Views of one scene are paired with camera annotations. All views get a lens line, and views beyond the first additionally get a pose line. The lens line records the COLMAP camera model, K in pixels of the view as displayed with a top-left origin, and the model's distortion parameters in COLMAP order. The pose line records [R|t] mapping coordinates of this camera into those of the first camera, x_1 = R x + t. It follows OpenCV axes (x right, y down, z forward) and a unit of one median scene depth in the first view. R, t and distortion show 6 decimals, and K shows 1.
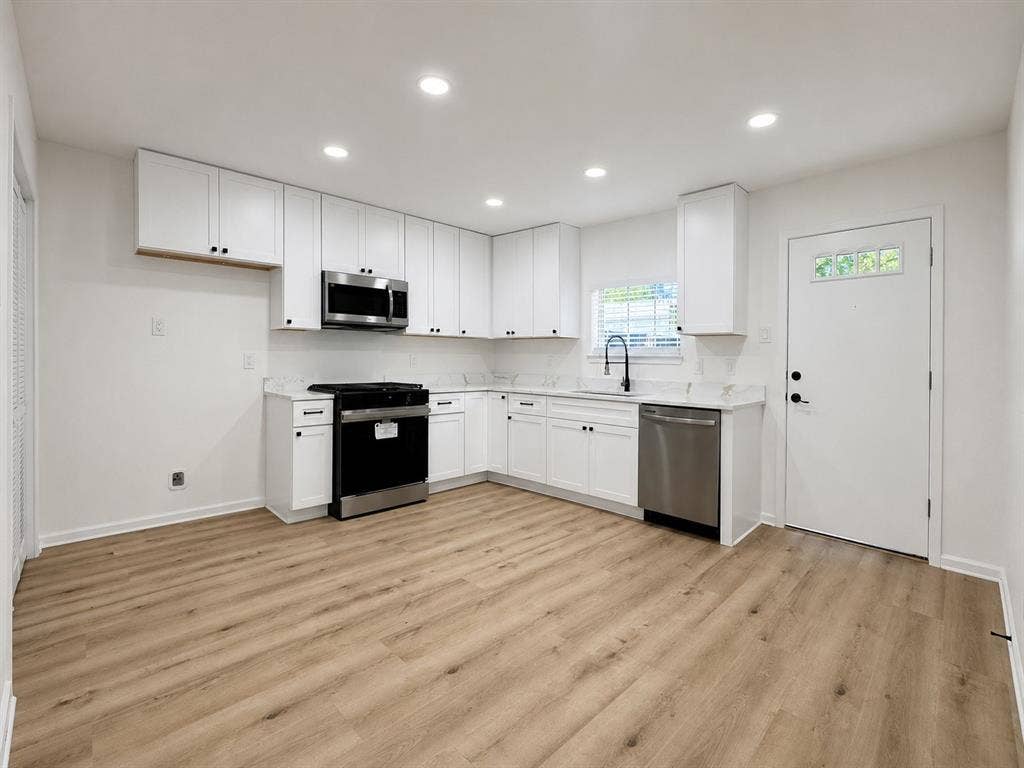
lens RADIAL K [[452.5, 0, 504.6], [0, 452.5, 385.2], [0, 0, 1]] dist [-0.013135, -0.000106]
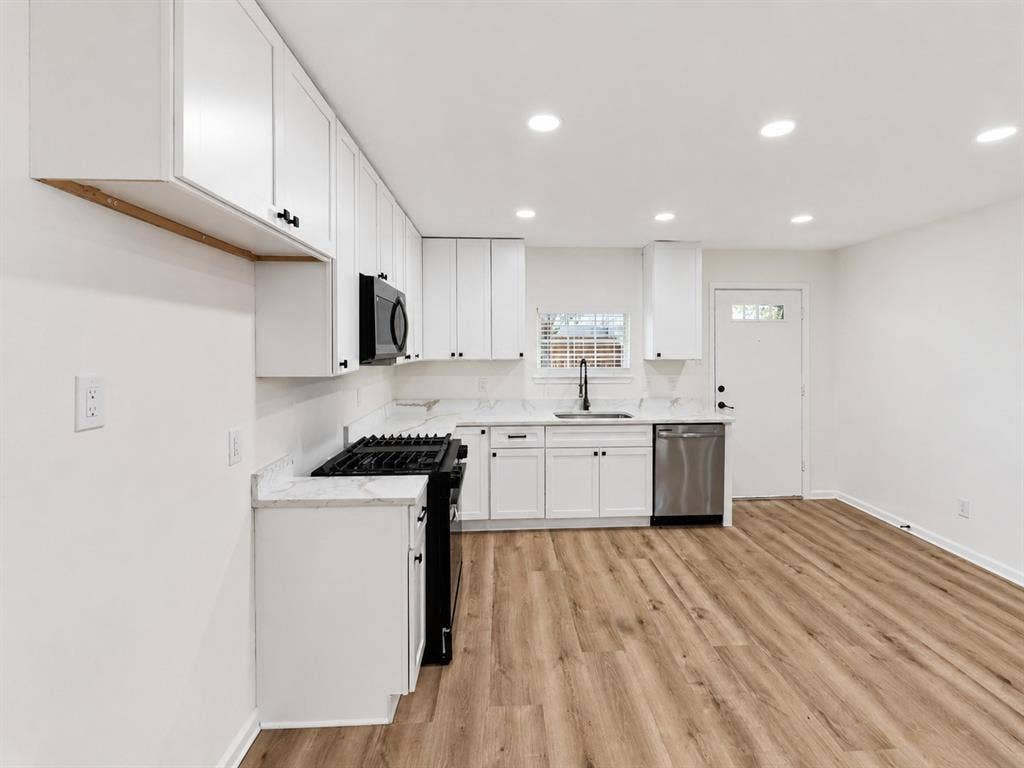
lens RADIAL K [[452.5, 0, 503.4], [0, 452.5, 384.0], [0, 0, 1]] dist [-0.013135, -0.000106]
pose [[0.698291, -0.075621, 0.711808, -0.745550], [0.059201, 0.997098, 0.047854, -0.133113], [-0.713362, 0.008724, 0.700742, 0.481916]]
